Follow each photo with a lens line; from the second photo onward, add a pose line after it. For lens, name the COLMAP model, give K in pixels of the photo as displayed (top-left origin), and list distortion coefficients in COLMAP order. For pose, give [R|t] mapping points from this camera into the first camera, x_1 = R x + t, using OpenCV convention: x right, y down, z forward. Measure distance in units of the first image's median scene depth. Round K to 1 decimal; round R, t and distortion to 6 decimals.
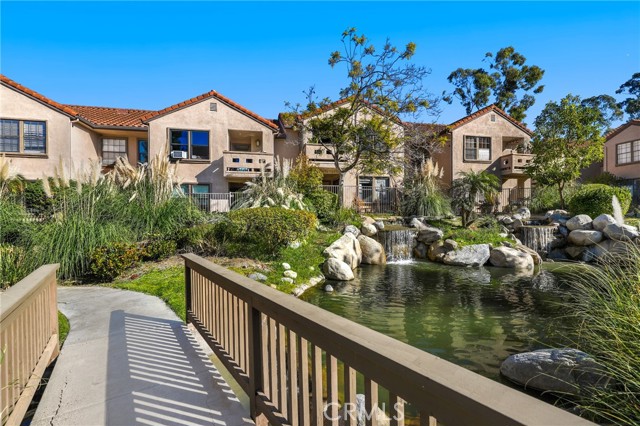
lens RADIAL K [[293.7, 0, 319.9], [0, 293.7, 216.9], [0, 0, 1]] dist [0.001363, 0.000017]
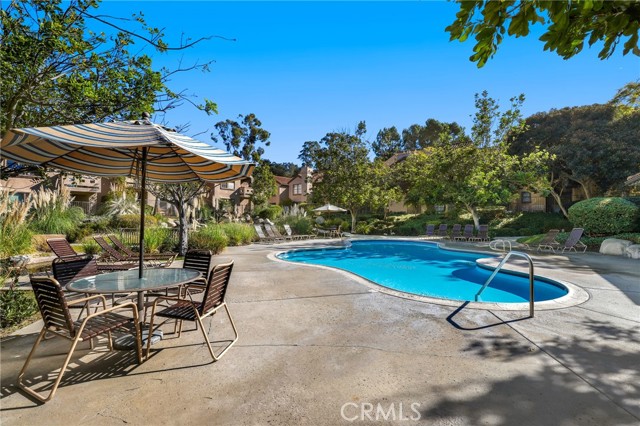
lens RADIAL K [[293.7, 0, 319.9], [0, 293.7, 216.9], [0, 0, 1]] dist [0.001363, 0.000017]
pose [[0.736132, 0.015349, 0.676664, -0.273381], [-0.010736, 0.999882, -0.011001, -0.000640], [-0.676753, 0.000834, 0.736210, -0.723883]]
